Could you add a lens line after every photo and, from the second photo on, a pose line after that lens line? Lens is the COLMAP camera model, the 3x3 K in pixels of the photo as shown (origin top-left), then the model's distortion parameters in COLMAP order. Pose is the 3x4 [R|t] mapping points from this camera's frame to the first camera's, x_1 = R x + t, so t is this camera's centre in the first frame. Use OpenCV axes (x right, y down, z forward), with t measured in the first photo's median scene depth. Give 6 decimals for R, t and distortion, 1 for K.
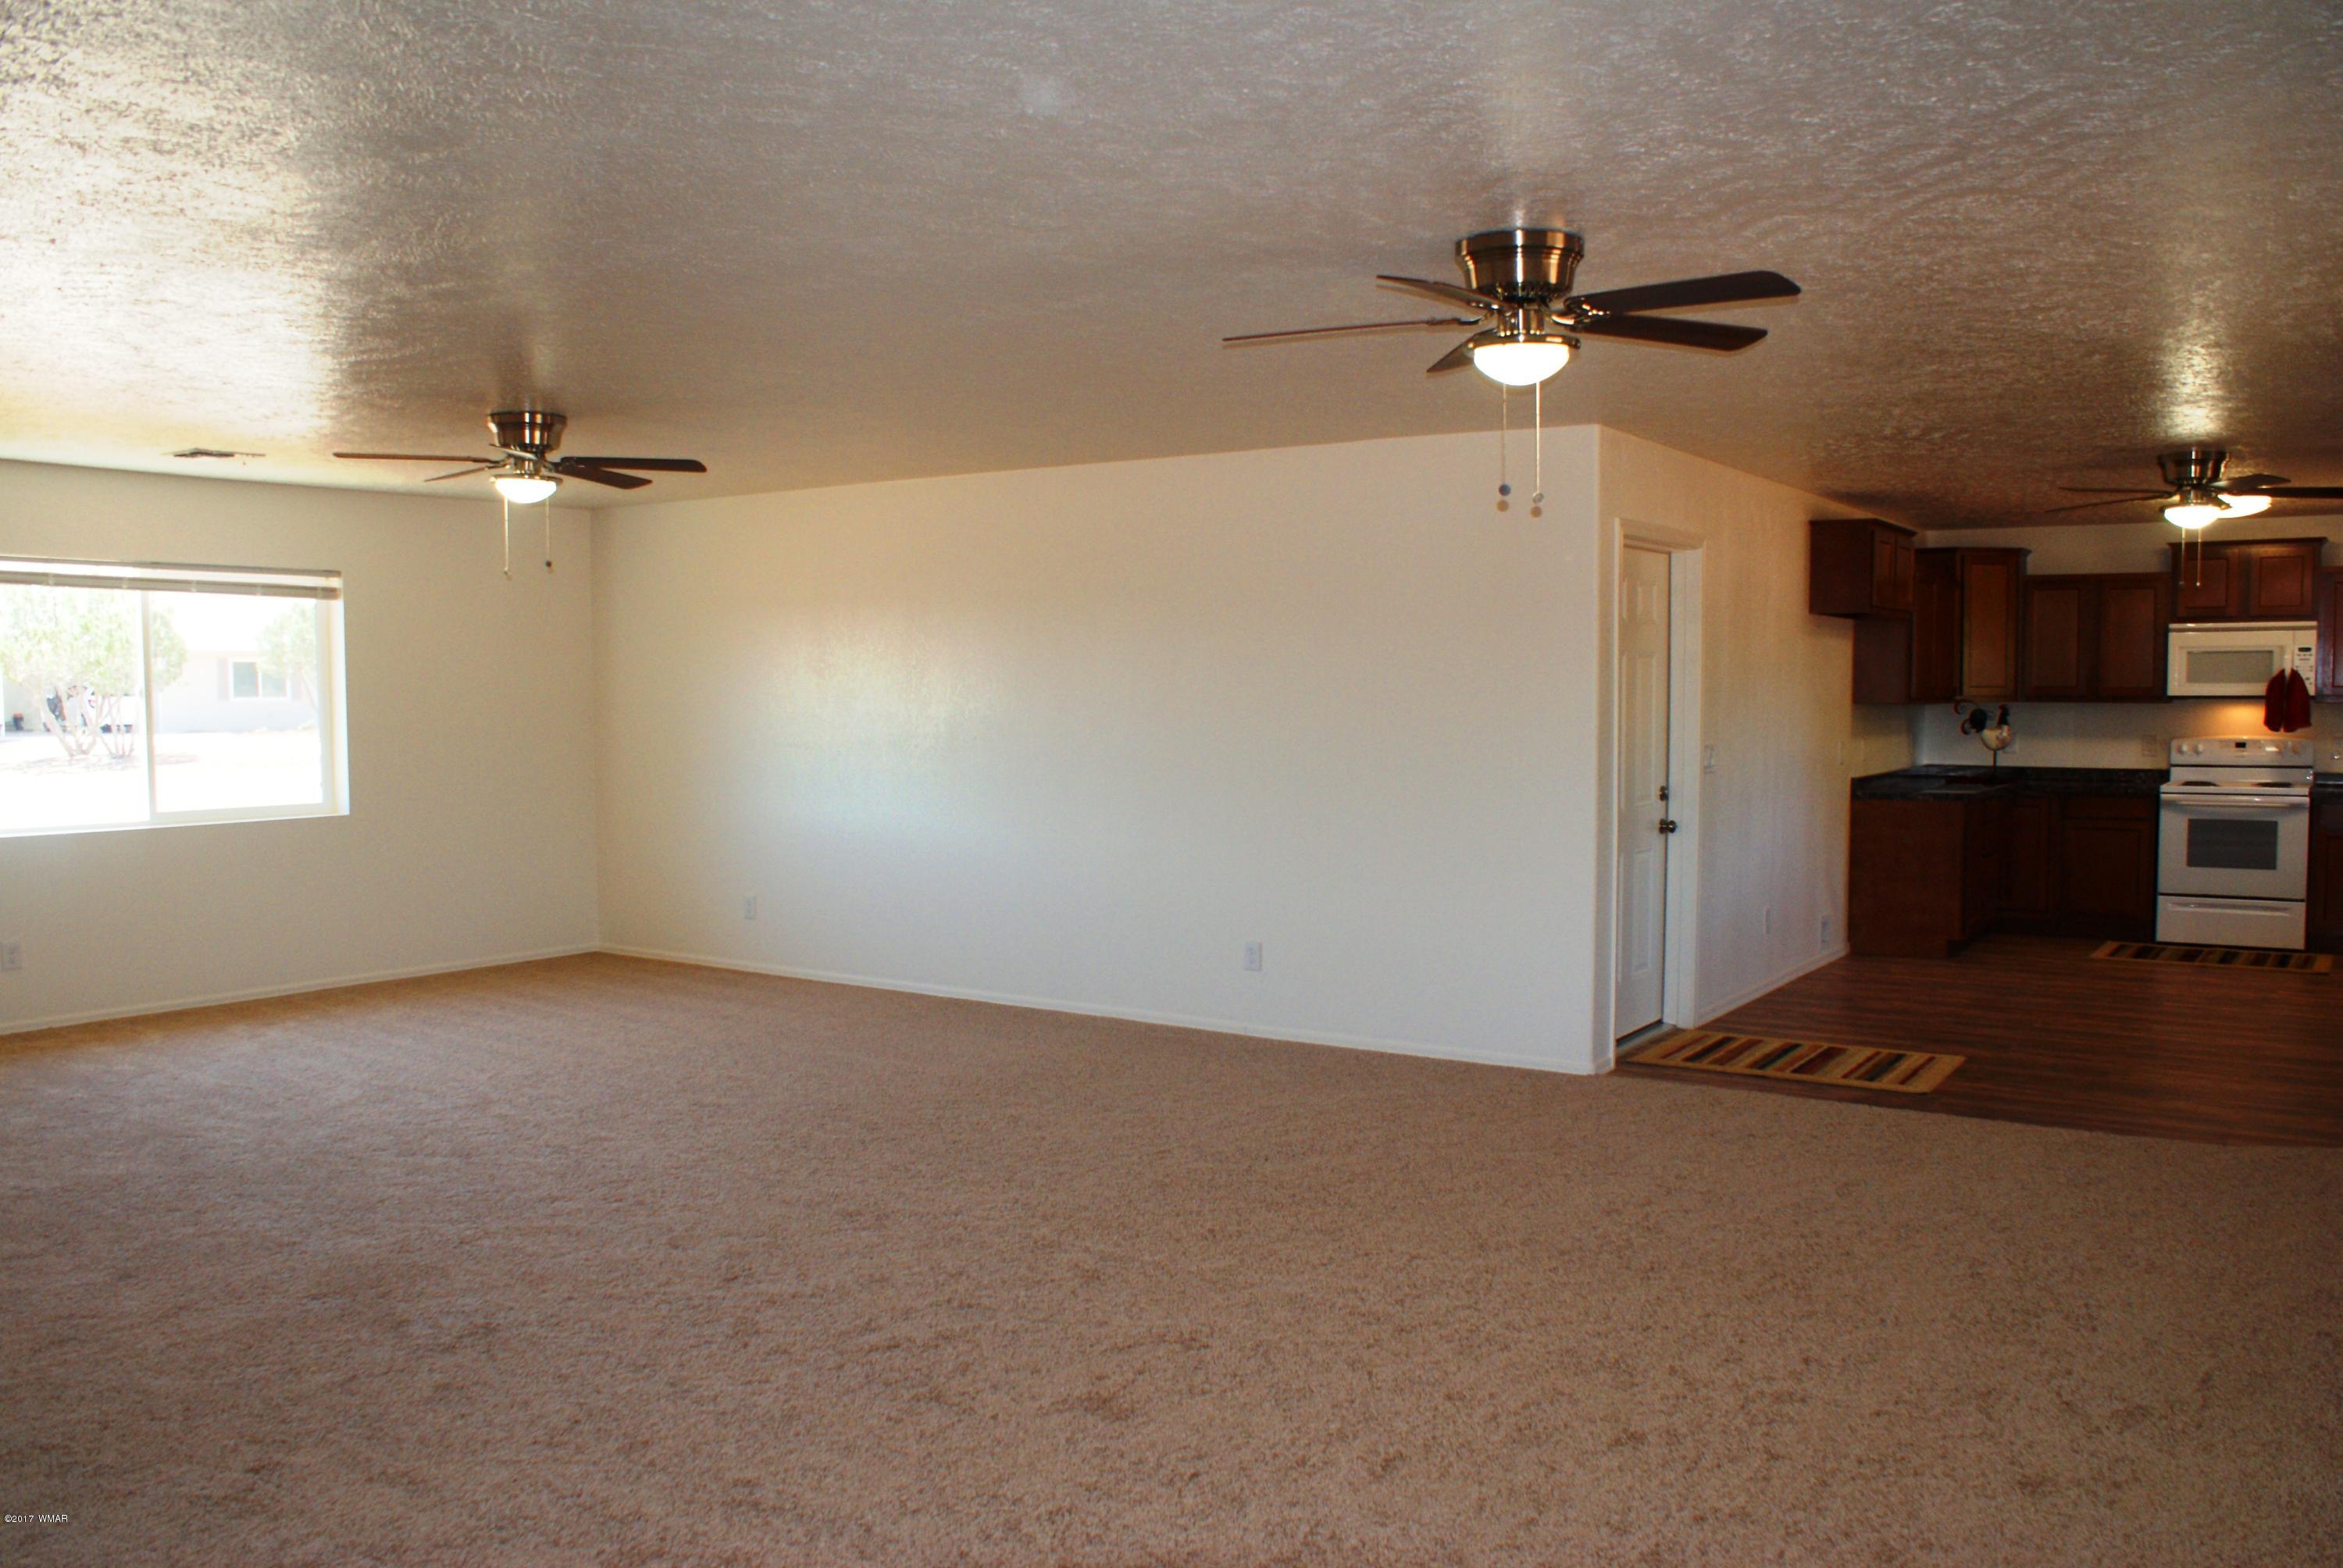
lens RADIAL K [[1865.2, 0, 1207.4], [0, 1865.2, 840.9], [0, 0, 1]] dist [-0.138345, 0.115626]
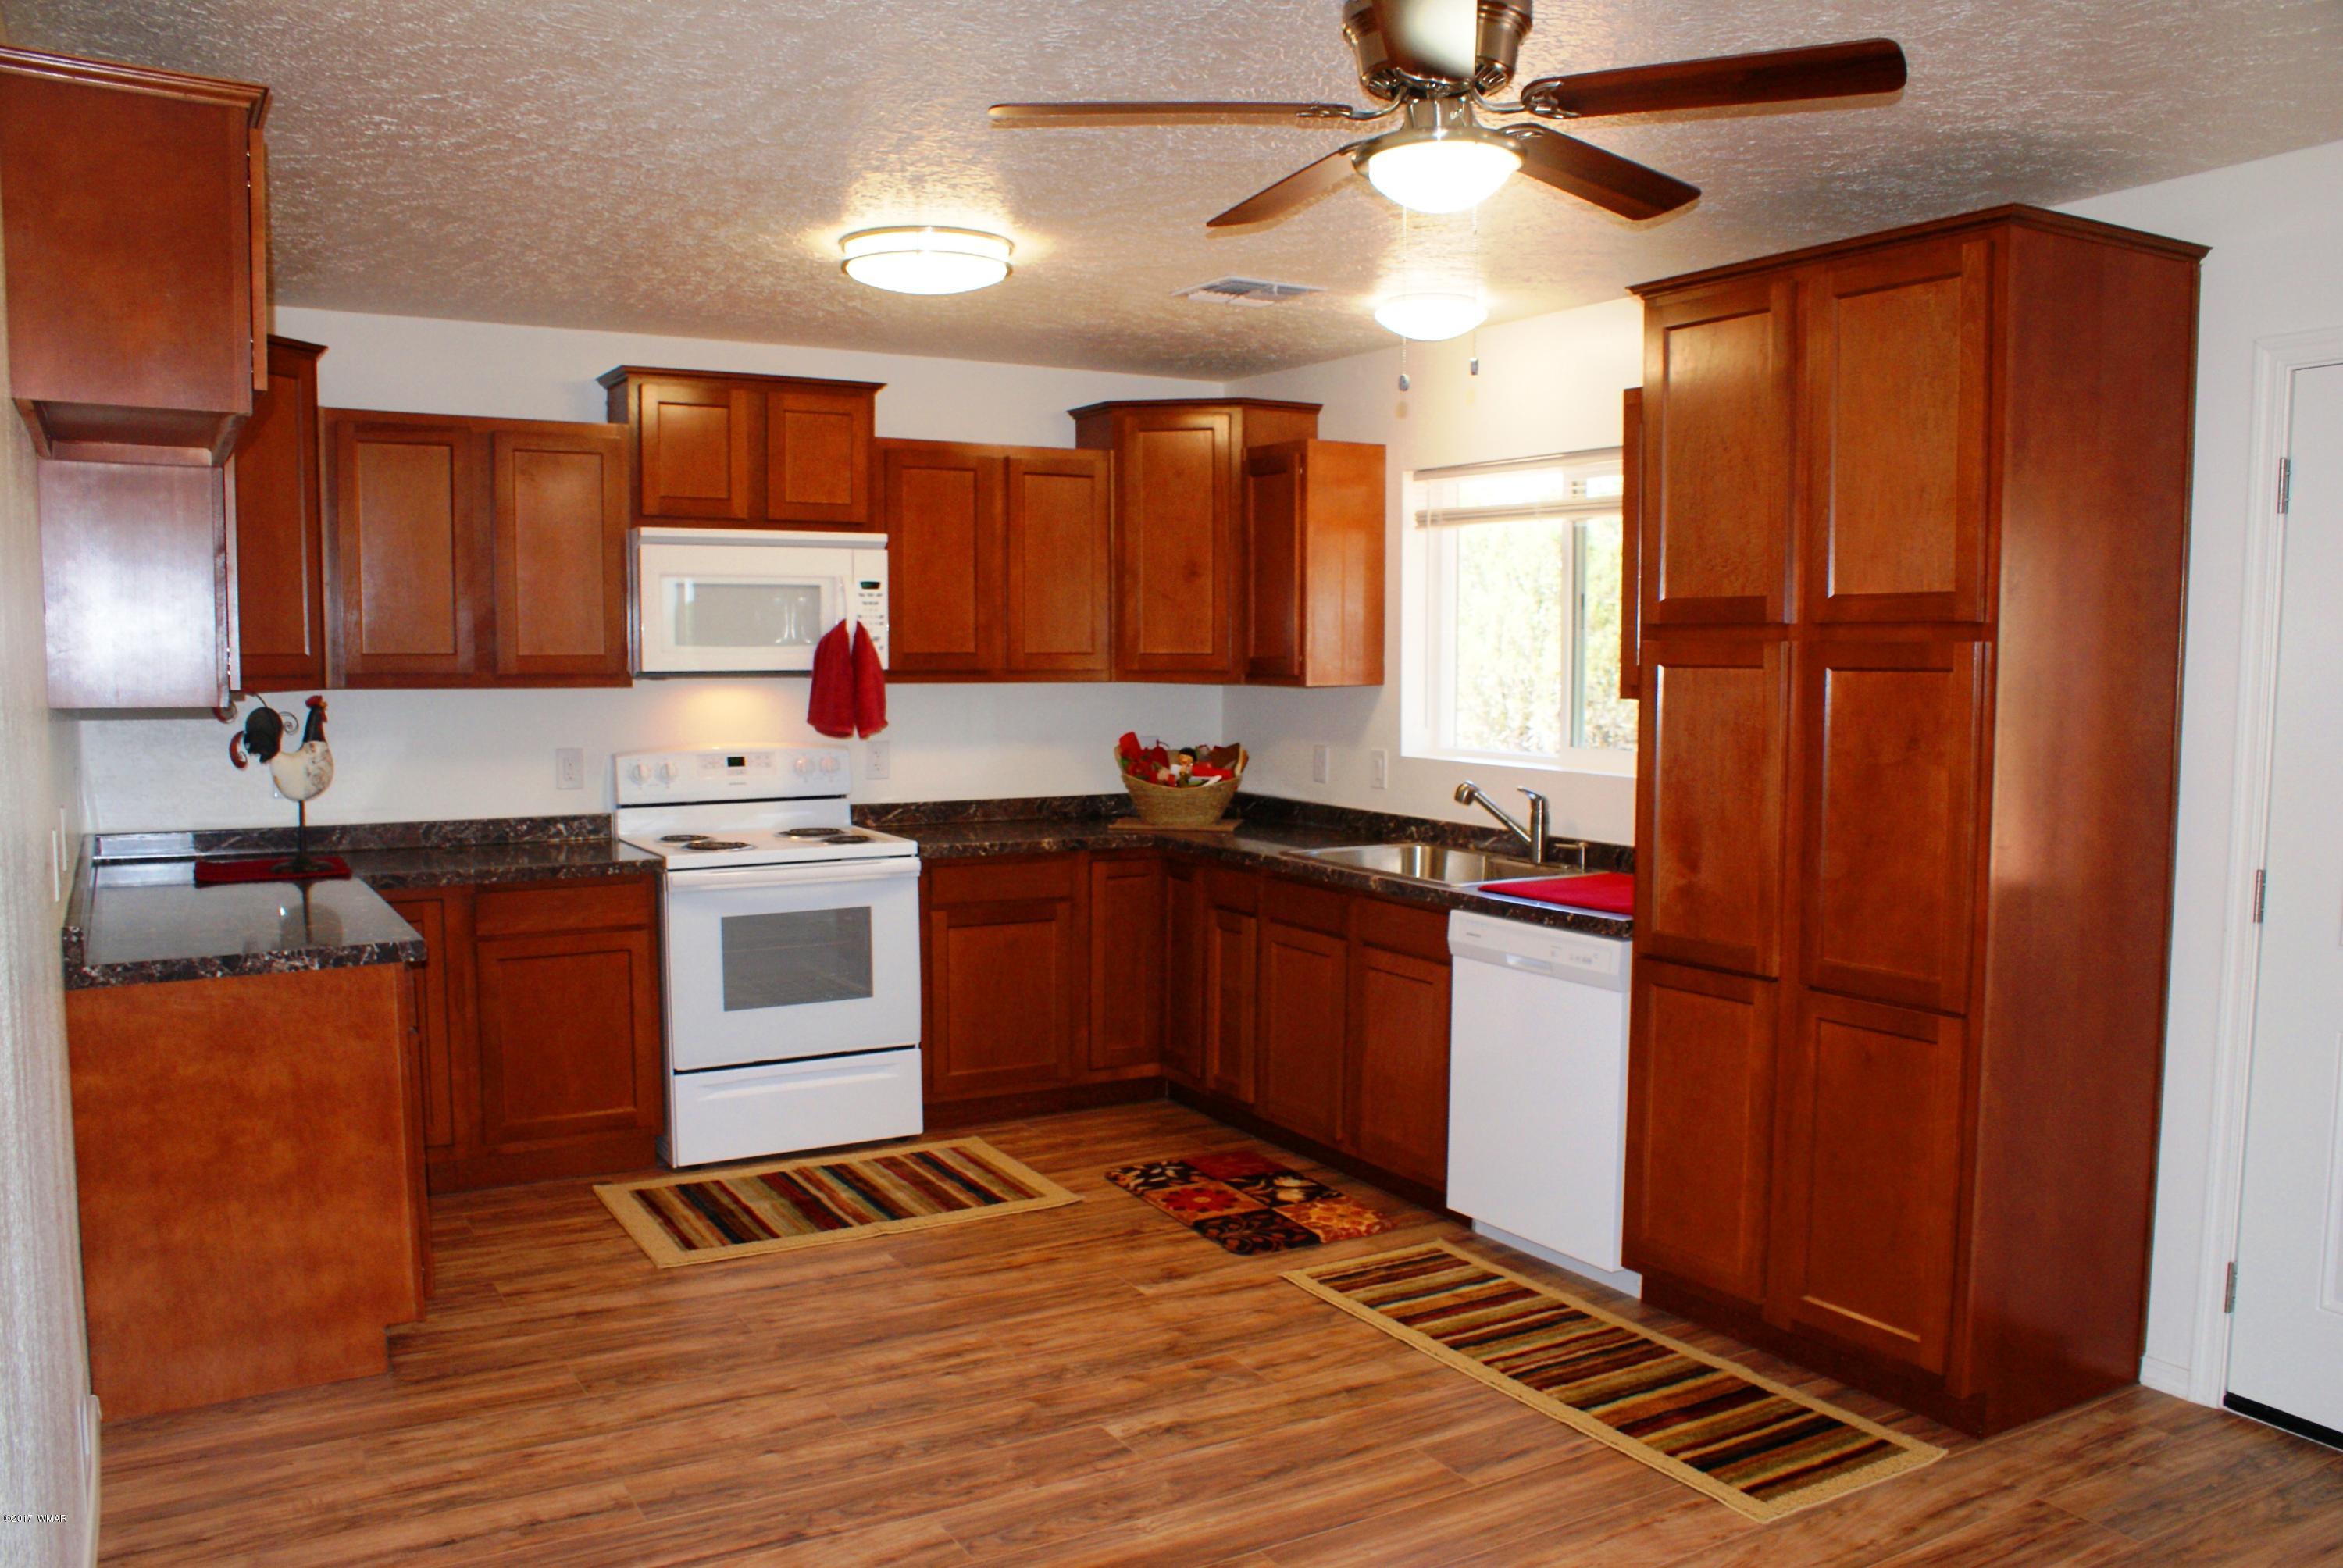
lens RADIAL K [[1865.2, 0, 1181.2], [0, 1865.2, 785.7], [0, 0, 1]] dist [-0.138345, 0.115626]
pose [[0.441026, -0.059474, 0.895522, 0.146100], [0.069161, 0.997087, 0.032159, -0.057563], [-0.894826, 0.047752, 0.443854, 0.671625]]
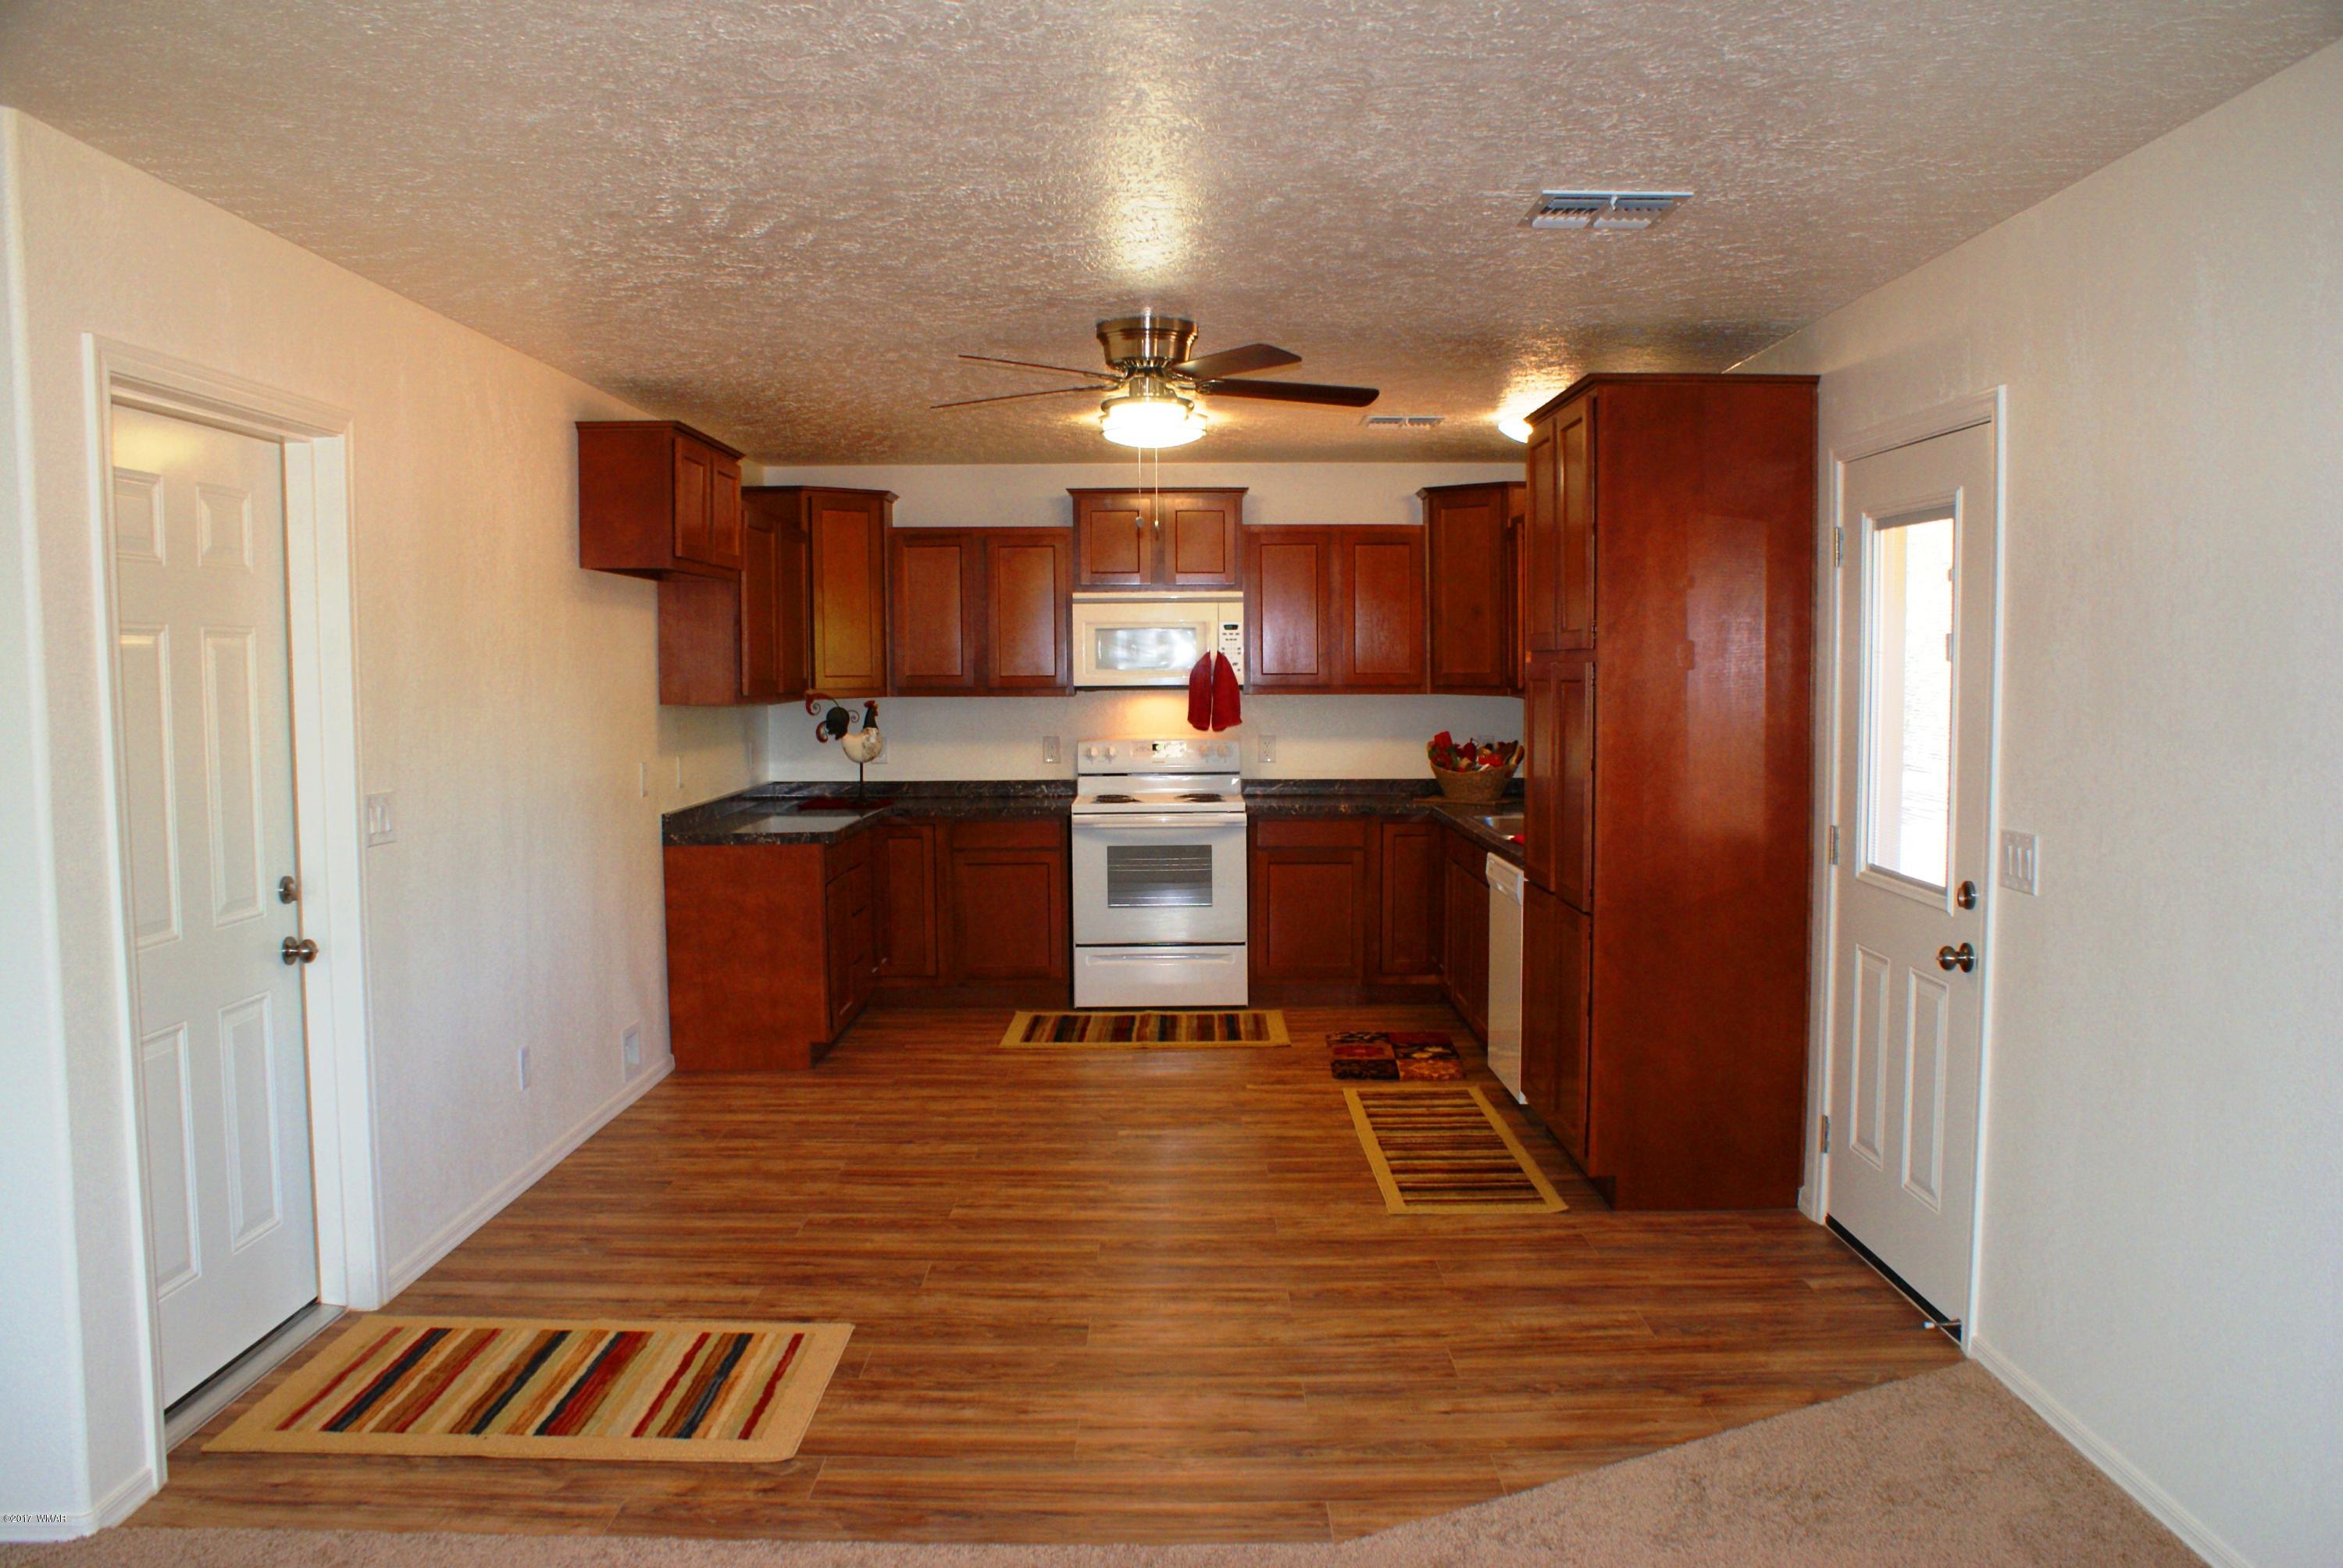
lens RADIAL K [[1865.2, 0, 1177.6], [0, 1865.2, 794.5], [0, 0, 1]] dist [-0.138345, 0.115626]
pose [[0.834788, -0.036847, 0.549337, 0.135826], [0.046567, 0.998908, -0.003762, -0.030620], [-0.548598, 0.028721, 0.835593, 0.327604]]
